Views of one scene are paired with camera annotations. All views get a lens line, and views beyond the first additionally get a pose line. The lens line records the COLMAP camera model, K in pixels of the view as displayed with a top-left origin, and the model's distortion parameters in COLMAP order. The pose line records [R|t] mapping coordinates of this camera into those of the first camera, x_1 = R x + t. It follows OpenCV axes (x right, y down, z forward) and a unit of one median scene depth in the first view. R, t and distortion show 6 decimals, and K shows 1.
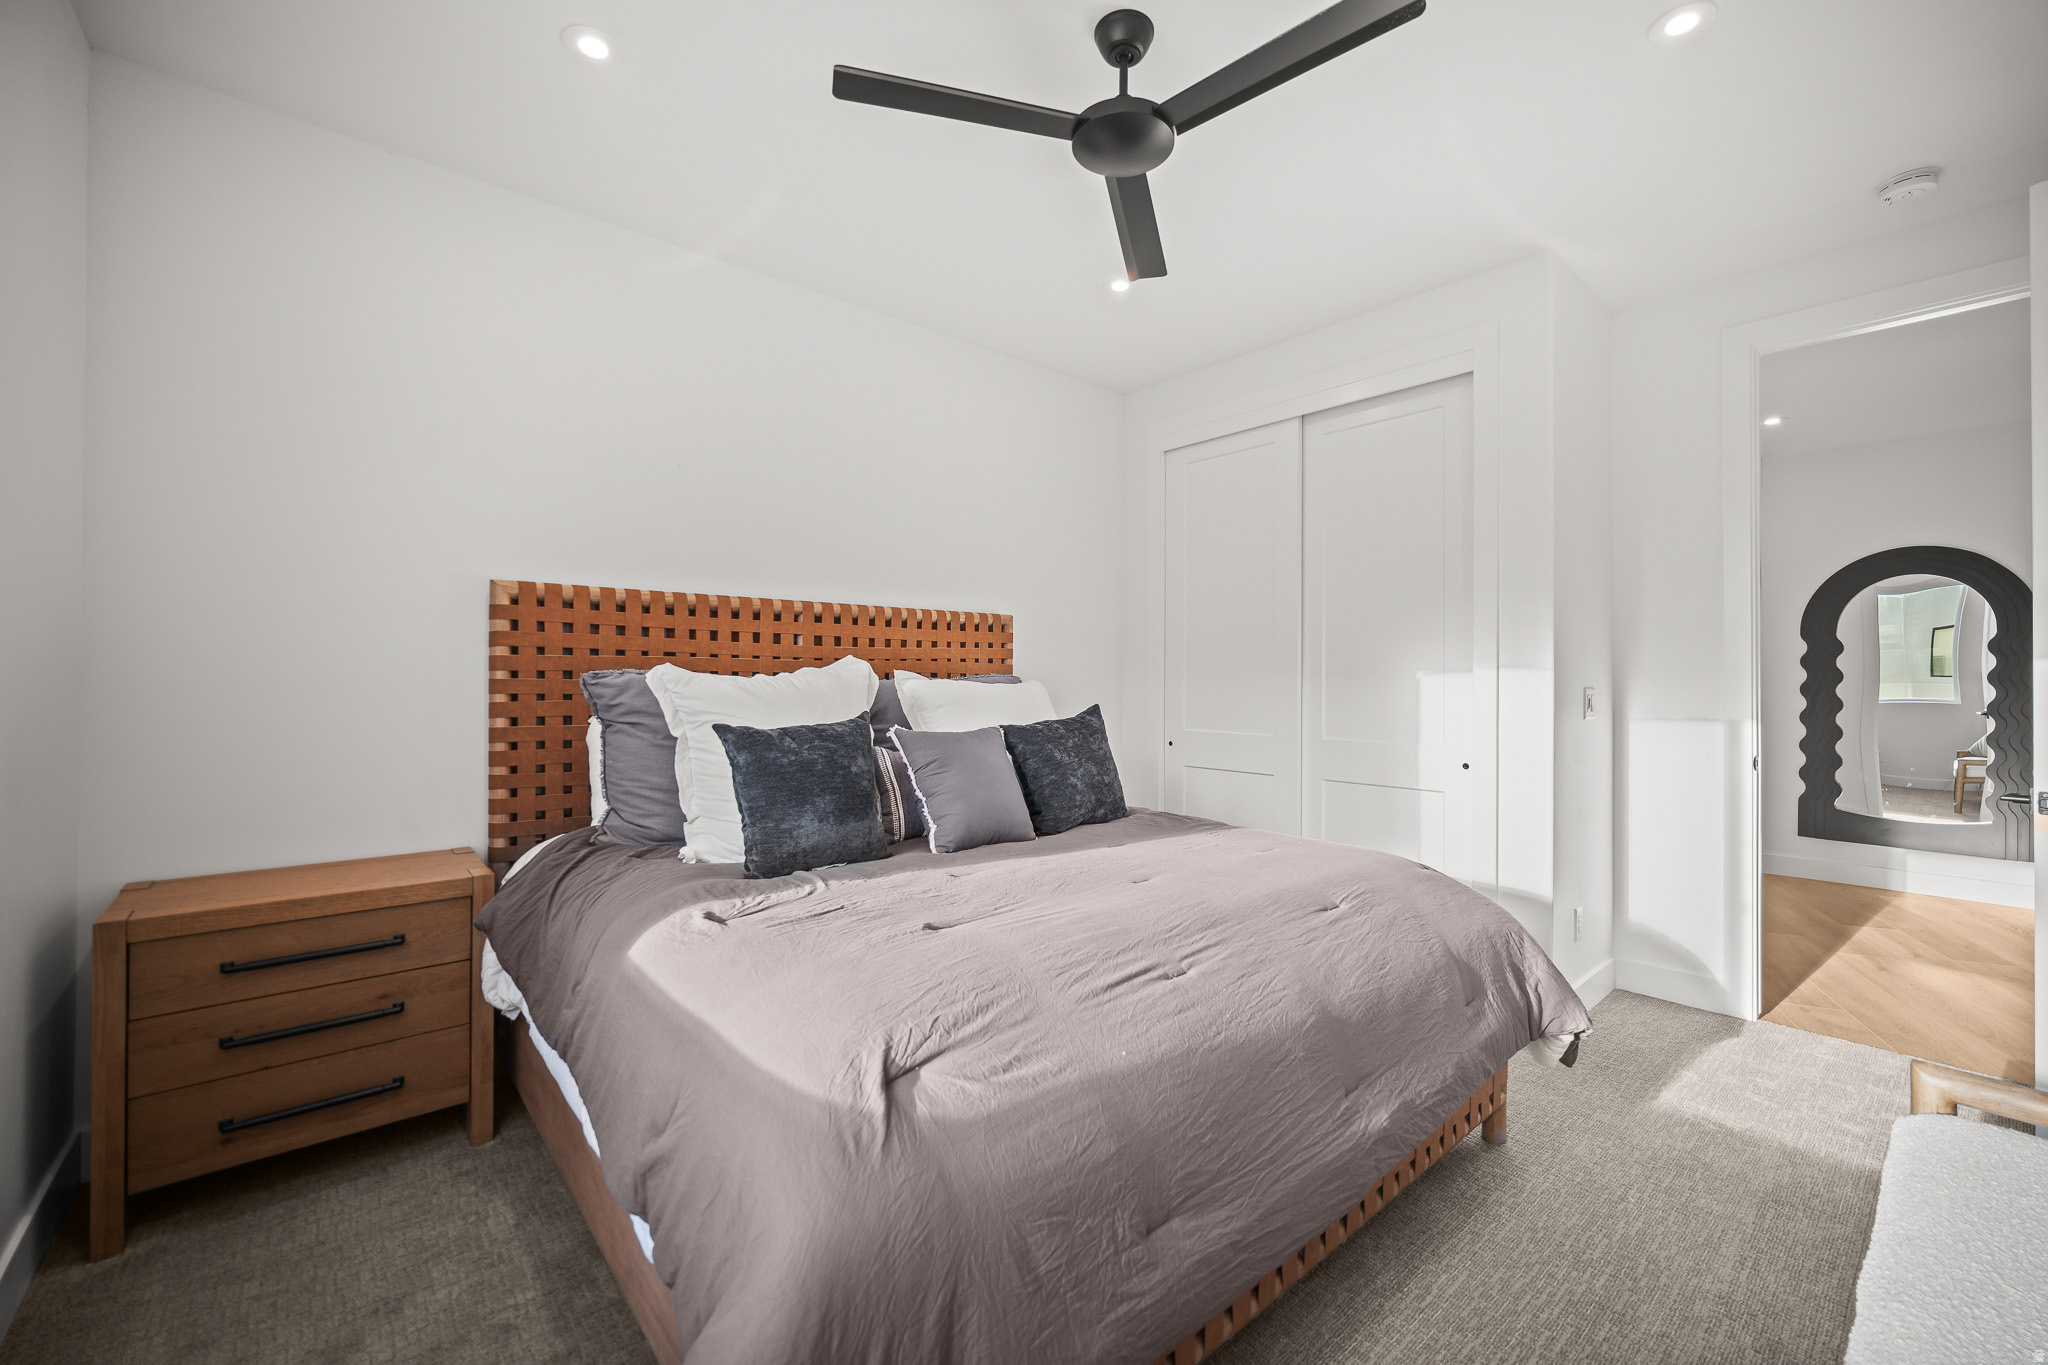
lens RADIAL K [[841.1, 0, 1024.7], [0, 841.1, 670.5], [0, 0, 1]] dist [-0.008986, 0.001083]
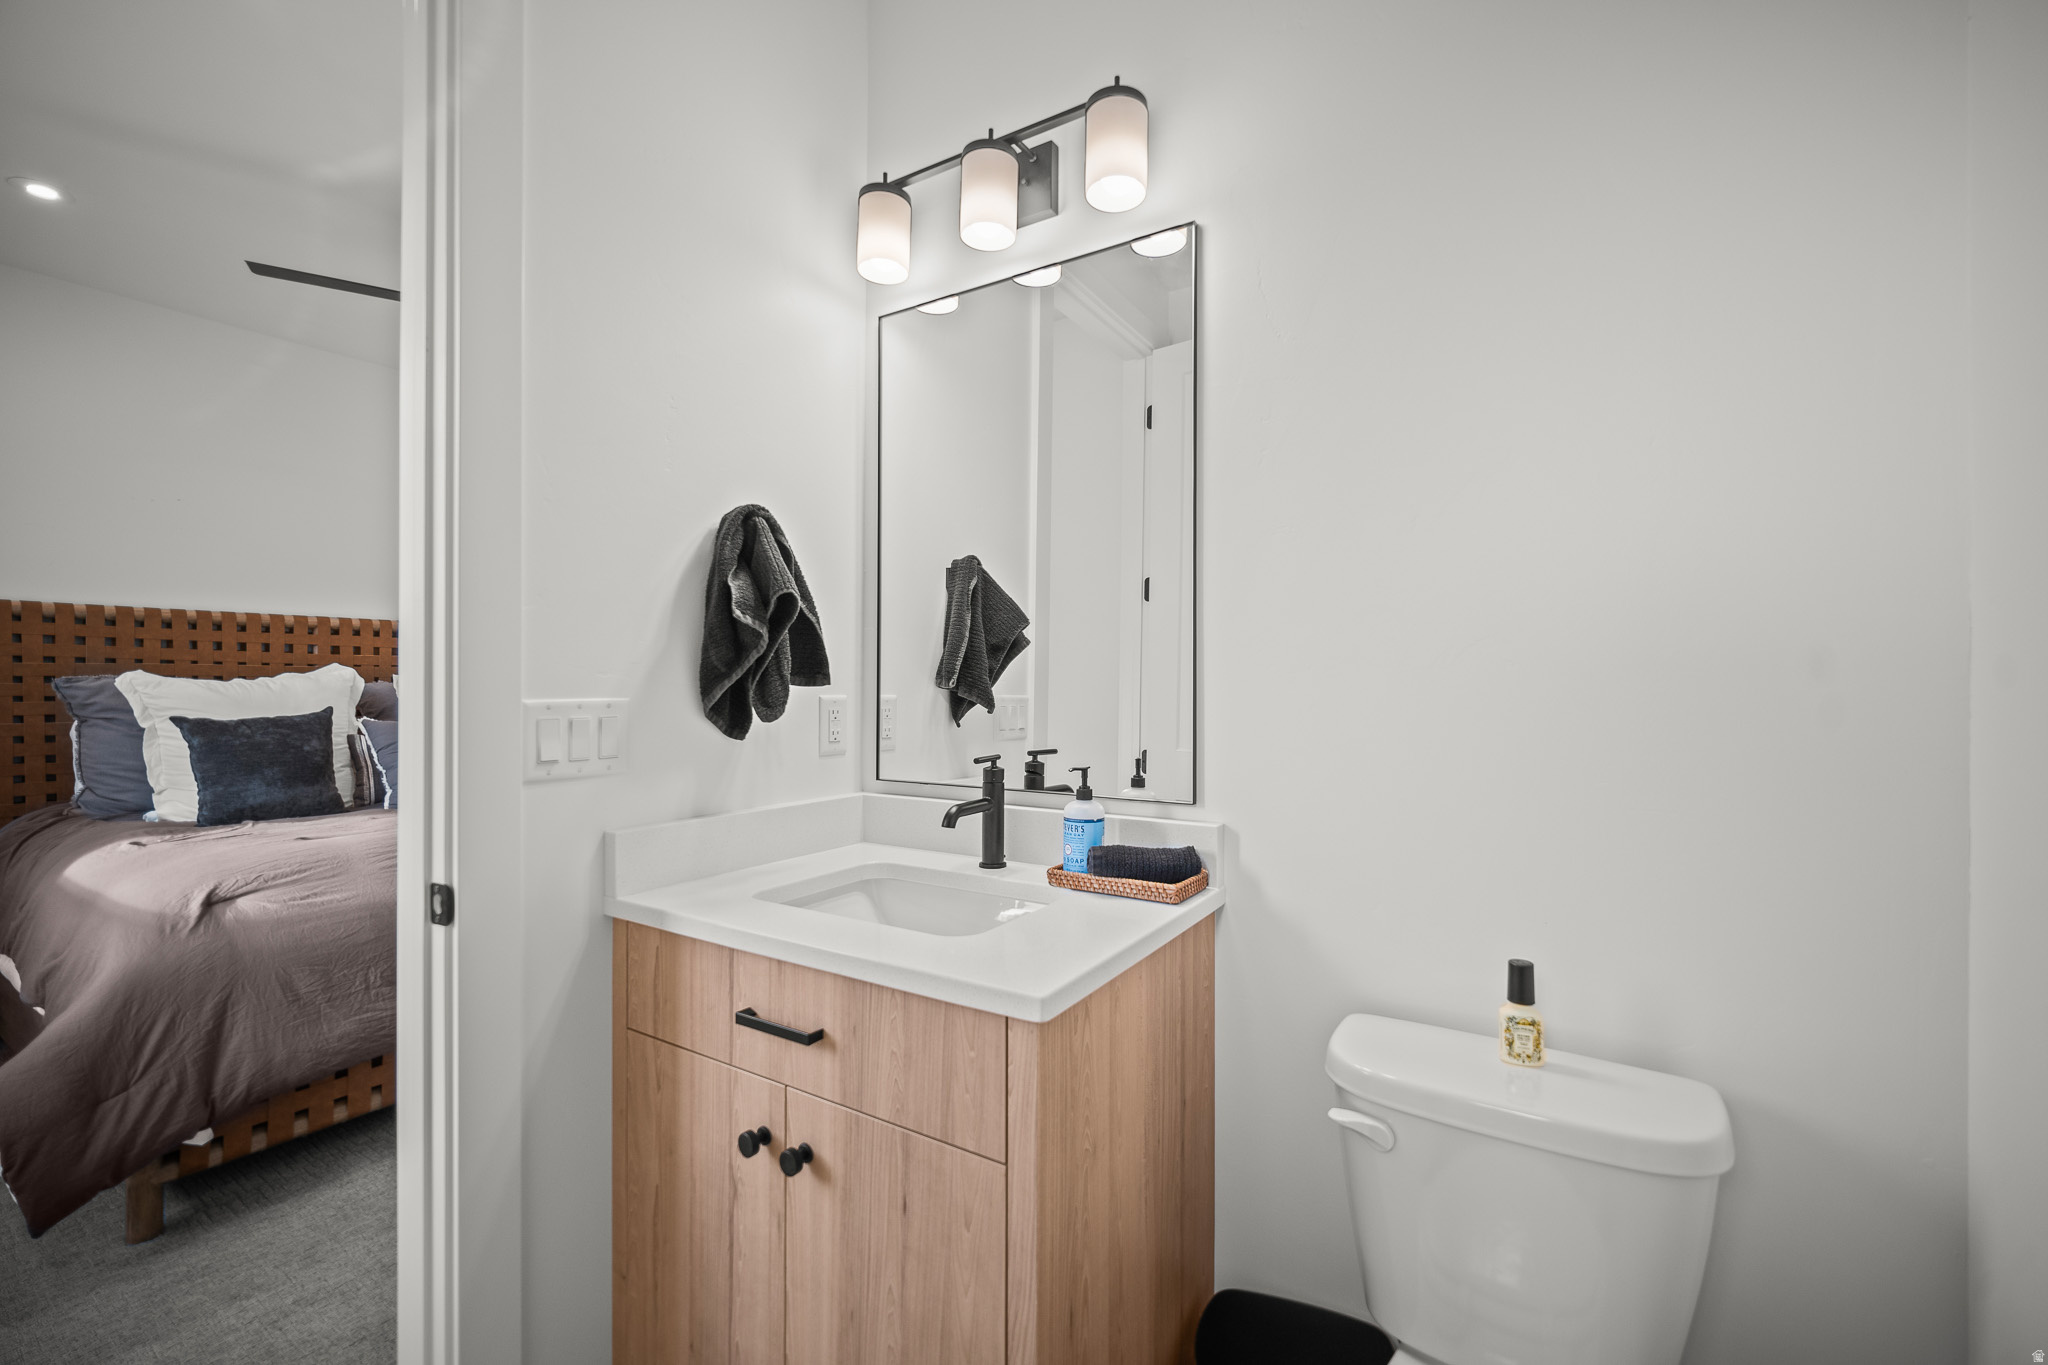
lens RADIAL K [[841.1, 0, 1027.5], [0, 841.1, 683.8], [0, 0, 1]] dist [-0.008986, 0.001083]
pose [[0.954175, -0.005515, 0.299197, 0.486109], [0.001442, 0.999903, 0.013834, -0.003895], [-0.299245, -0.012768, 0.954091, -0.611551]]
